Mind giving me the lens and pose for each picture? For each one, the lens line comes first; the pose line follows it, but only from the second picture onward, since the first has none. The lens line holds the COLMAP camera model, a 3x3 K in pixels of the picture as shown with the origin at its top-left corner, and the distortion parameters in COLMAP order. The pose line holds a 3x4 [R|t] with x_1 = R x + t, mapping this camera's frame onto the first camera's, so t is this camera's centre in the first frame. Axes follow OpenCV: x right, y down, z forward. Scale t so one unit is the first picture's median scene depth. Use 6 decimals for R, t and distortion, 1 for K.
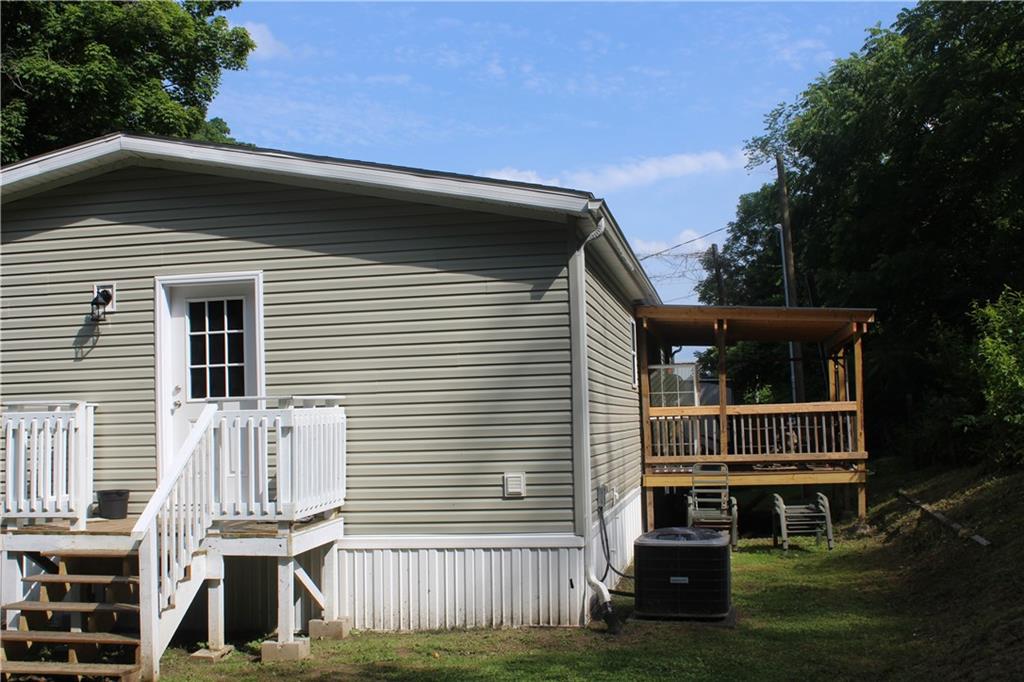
lens RADIAL K [[1125.4, 0, 512.0], [0, 1125.4, 341.0], [0, 0, 1]] dist [-0.088377, -0.004307]
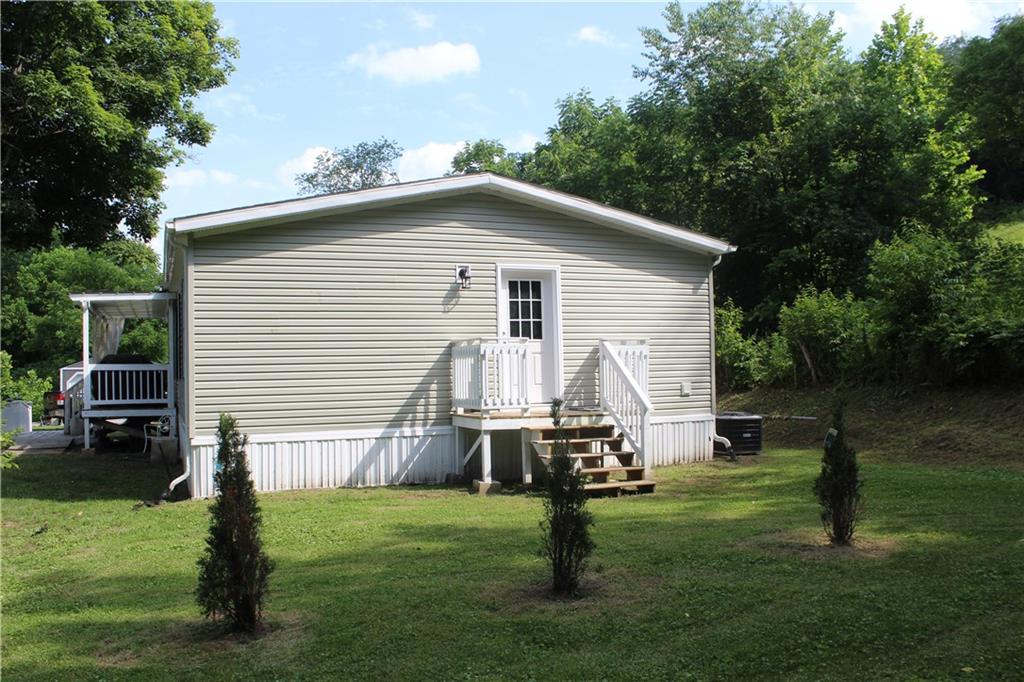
lens RADIAL K [[858.8, 0, 512.0], [0, 858.8, 341.0], [0, 0, 1]] dist [-0.157921, 0.140641]
pose [[0.841497, 0.032660, 0.539274, -0.968918], [-0.042118, 0.999099, 0.005214, 0.047440], [-0.538617, -0.027100, 0.842114, -0.063046]]
